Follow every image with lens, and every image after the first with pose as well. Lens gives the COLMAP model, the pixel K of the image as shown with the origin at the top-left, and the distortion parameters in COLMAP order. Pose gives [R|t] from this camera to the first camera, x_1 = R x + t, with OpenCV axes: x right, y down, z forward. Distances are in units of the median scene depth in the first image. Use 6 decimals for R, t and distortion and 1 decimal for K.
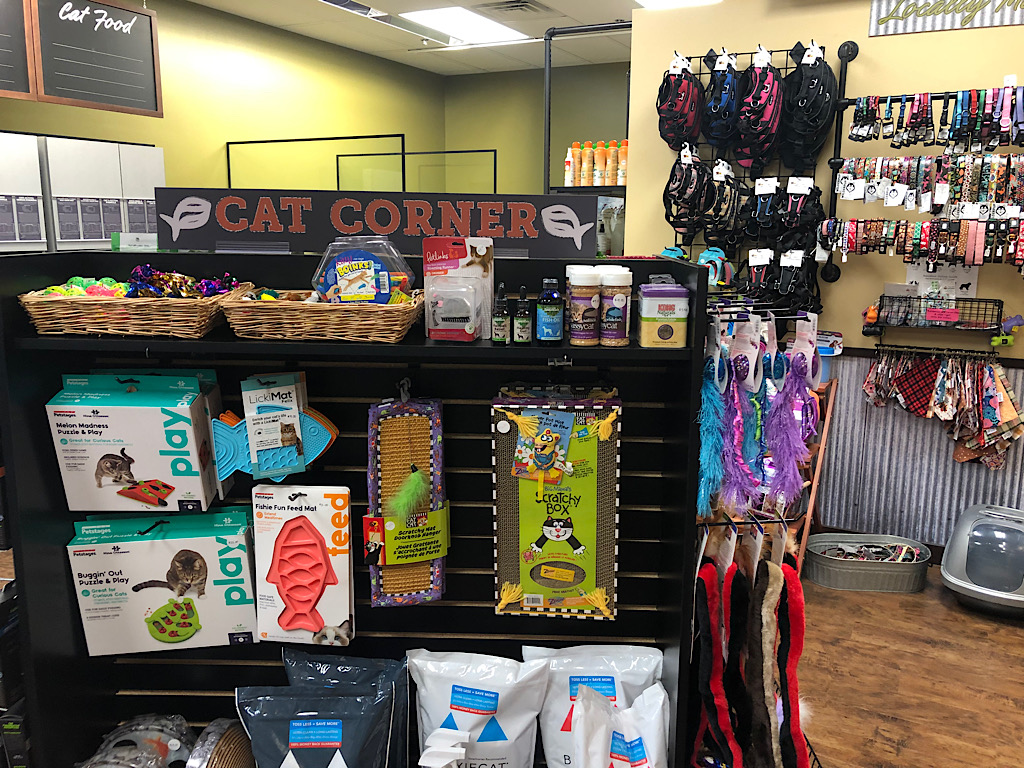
lens RADIAL K [[846.2, 0, 512.0], [0, 846.2, 384.0], [0, 0, 1]] dist [0.001368, 0.011844]
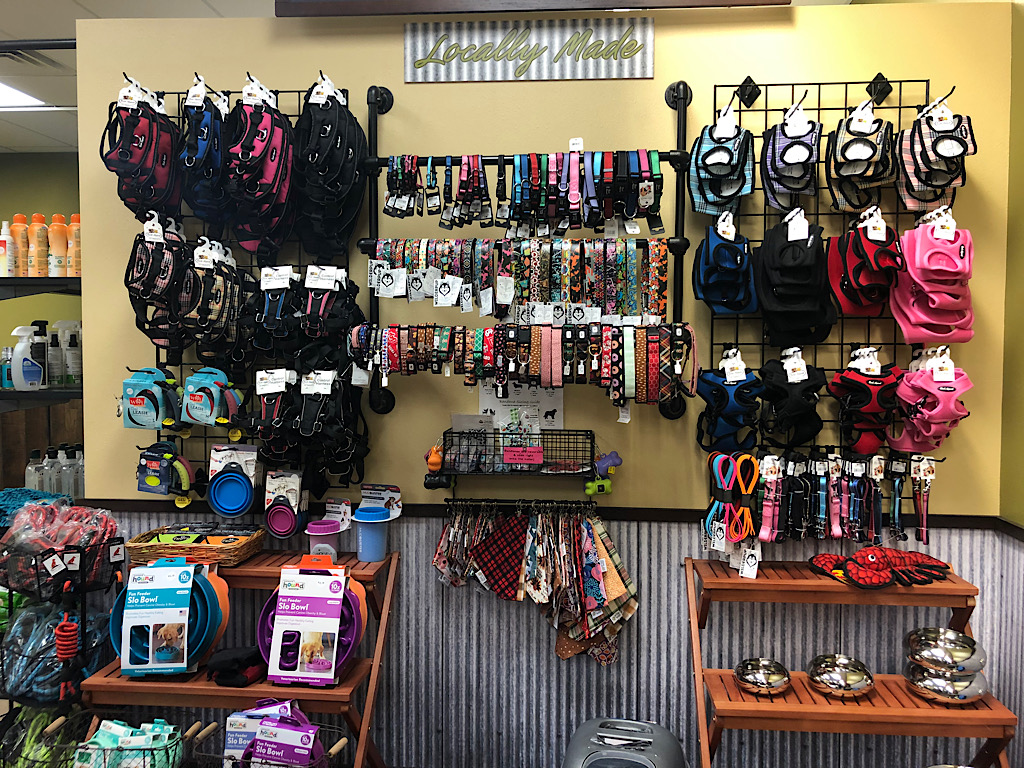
lens RADIAL K [[914.0, 0, 512.0], [0, 914.0, 384.0], [0, 0, 1]] dist [0.136373, -0.577776]
pose [[0.916386, -0.022373, 0.399669, 0.184283], [0.077916, 0.989310, -0.123271, -0.045459], [-0.392639, 0.144104, 0.908333, 0.279433]]
